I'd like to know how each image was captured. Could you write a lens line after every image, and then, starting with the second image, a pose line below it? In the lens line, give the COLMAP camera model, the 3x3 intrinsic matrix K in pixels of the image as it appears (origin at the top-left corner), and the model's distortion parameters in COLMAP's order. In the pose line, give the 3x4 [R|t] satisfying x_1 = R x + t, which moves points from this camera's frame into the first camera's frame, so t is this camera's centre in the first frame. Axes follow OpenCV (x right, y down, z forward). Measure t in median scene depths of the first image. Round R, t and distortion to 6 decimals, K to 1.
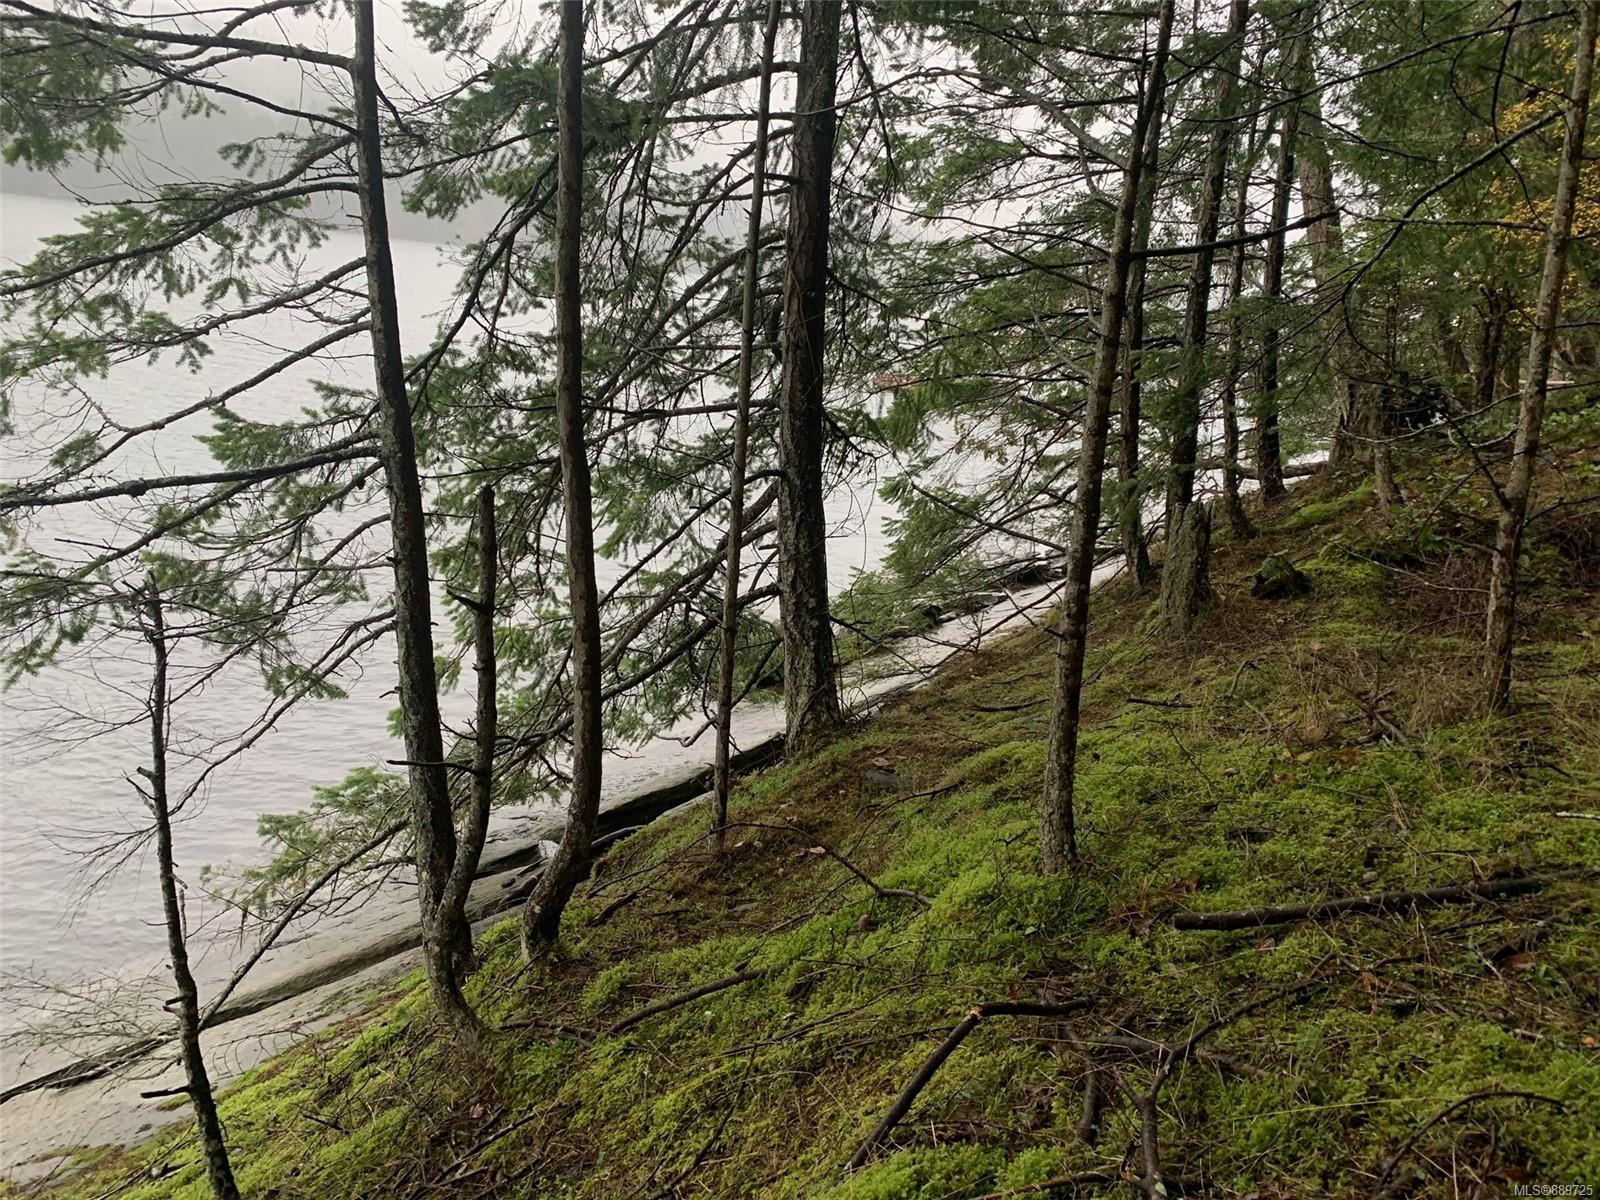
lens RADIAL K [[1272.2, 0, 788.9], [0, 1272.2, 603.1], [0, 0, 1]] dist [0.072496, -0.039192]
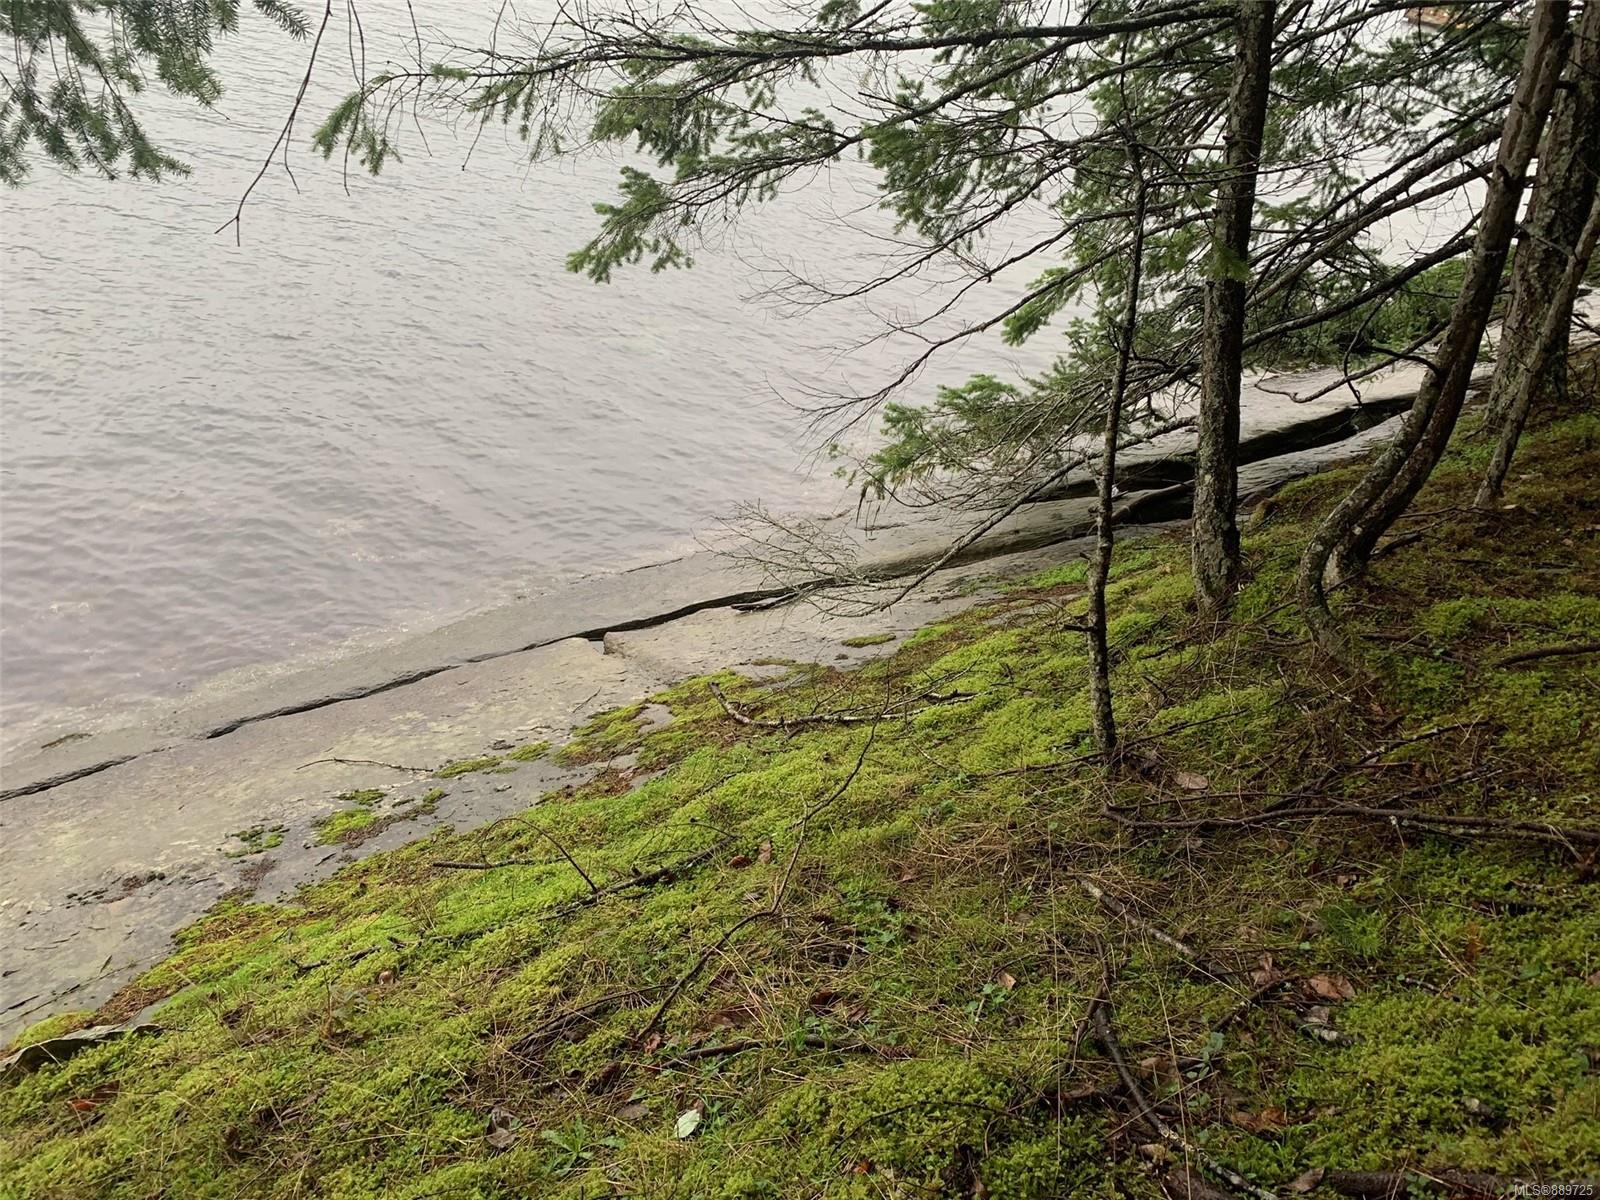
lens RADIAL K [[1272.2, 0, 813.6], [0, 1272.2, 601.2], [0, 0, 1]] dist [0.072496, -0.039192]
pose [[0.945339, 0.188873, -0.265822, -0.188956], [-0.111594, 0.953342, 0.280510, 0.037754], [0.306400, -0.235513, 0.922308, -0.019845]]
